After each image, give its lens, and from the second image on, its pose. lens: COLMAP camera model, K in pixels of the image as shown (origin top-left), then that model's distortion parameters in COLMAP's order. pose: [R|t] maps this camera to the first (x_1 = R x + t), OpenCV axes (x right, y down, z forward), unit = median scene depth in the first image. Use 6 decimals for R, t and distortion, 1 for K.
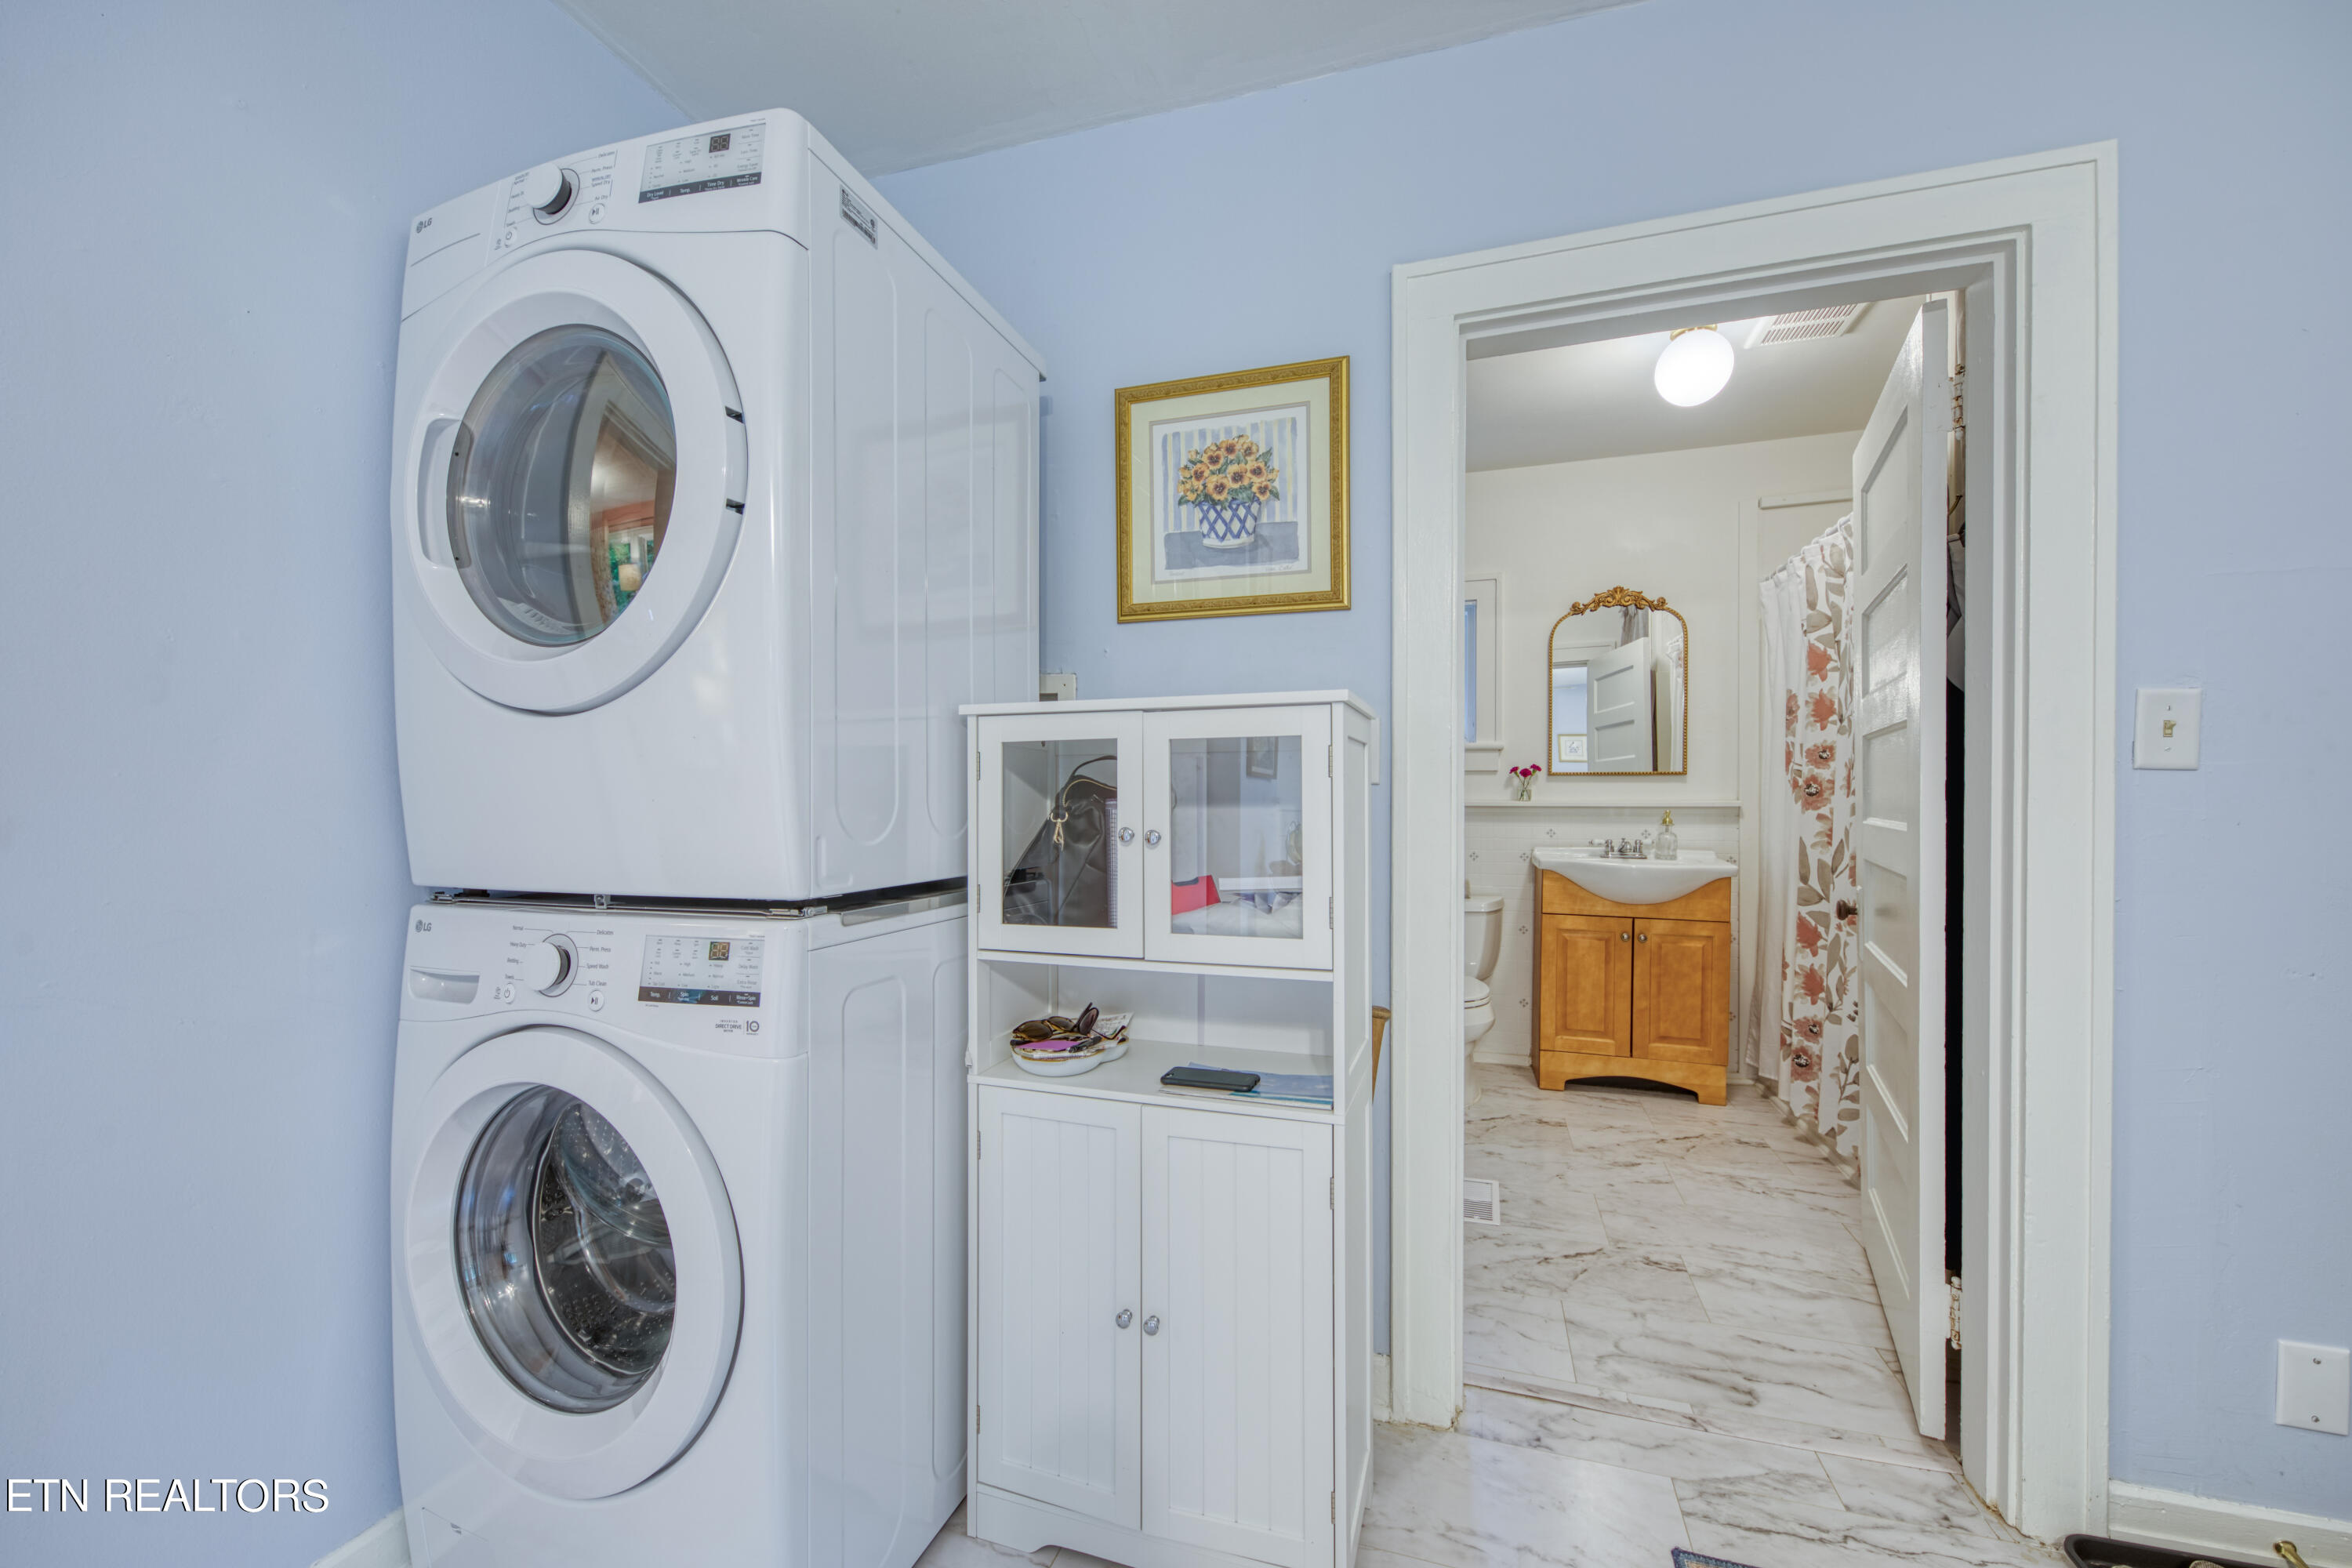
lens RADIAL K [[928.2, 0, 1171.8], [0, 928.2, 797.8], [0, 0, 1]] dist [0.000187, 0.000039]
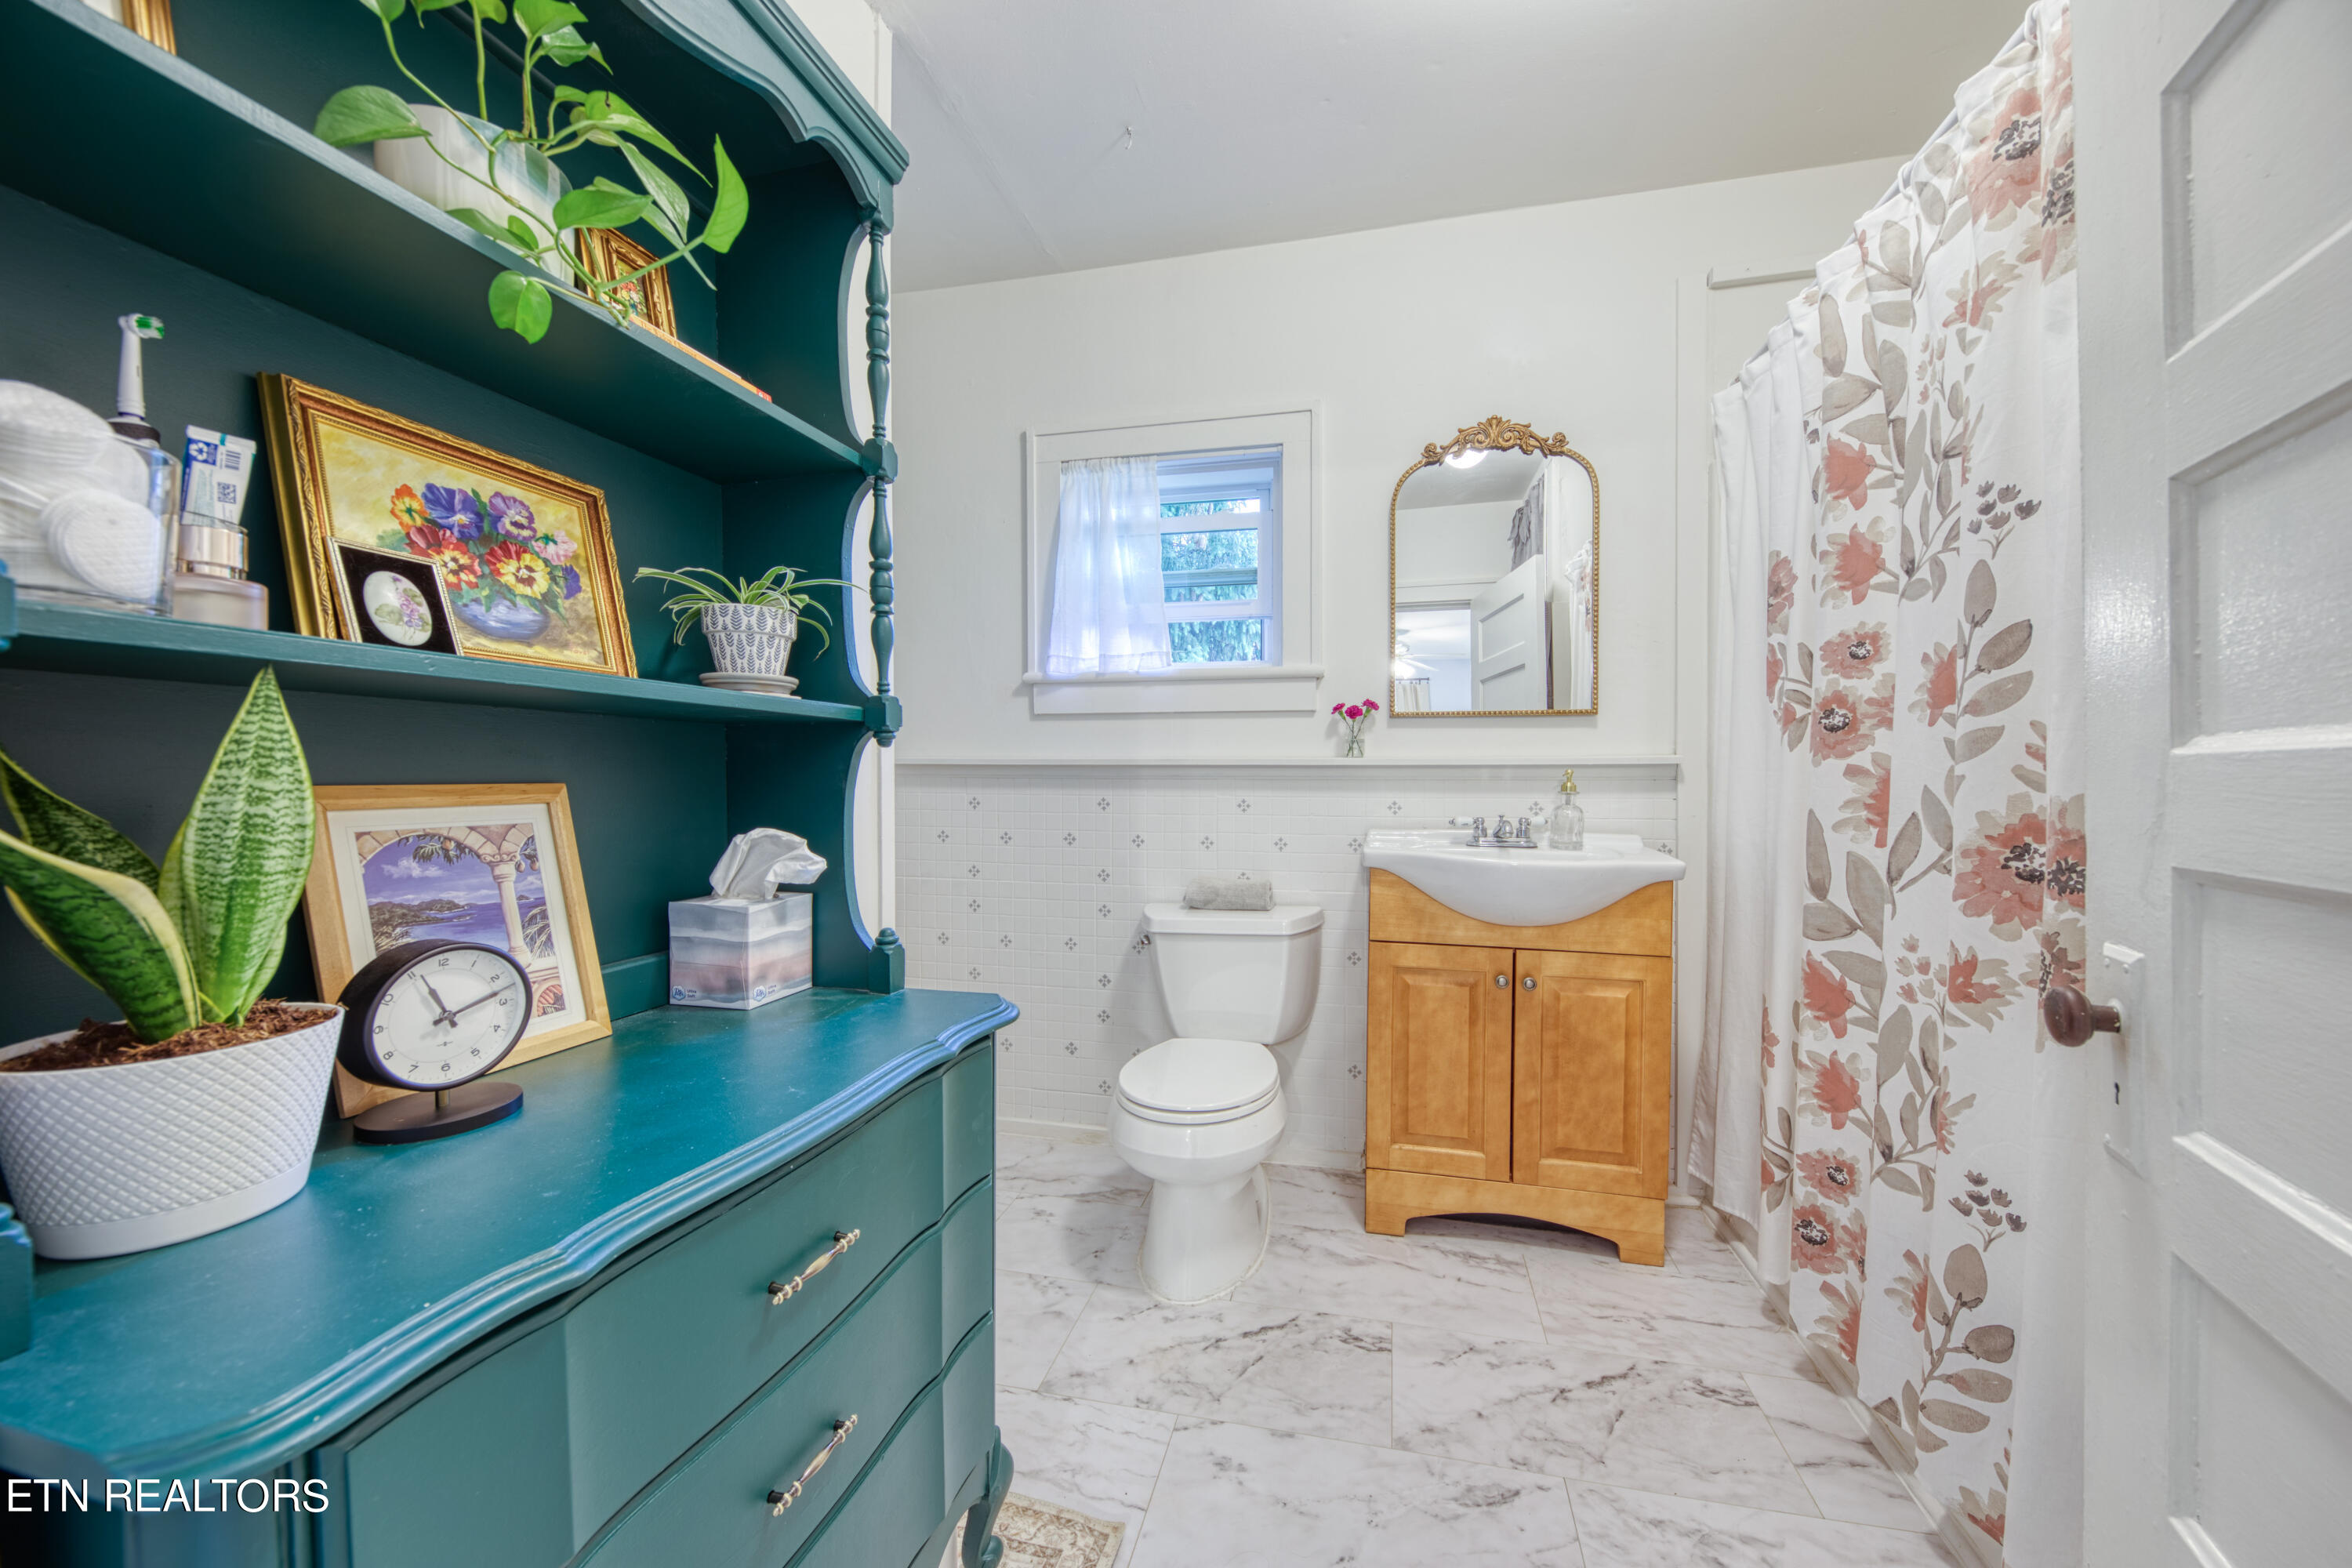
lens RADIAL K [[809.3, 0, 1225.2], [0, 809.3, 781.5], [0, 0, 1]] dist [0.001699, -0.002697]
pose [[0.995470, 0.001888, 0.095059, 0.266855], [-0.001448, 0.999988, -0.004694, 0.025360], [-0.095067, 0.004535, 0.995461, 0.507933]]
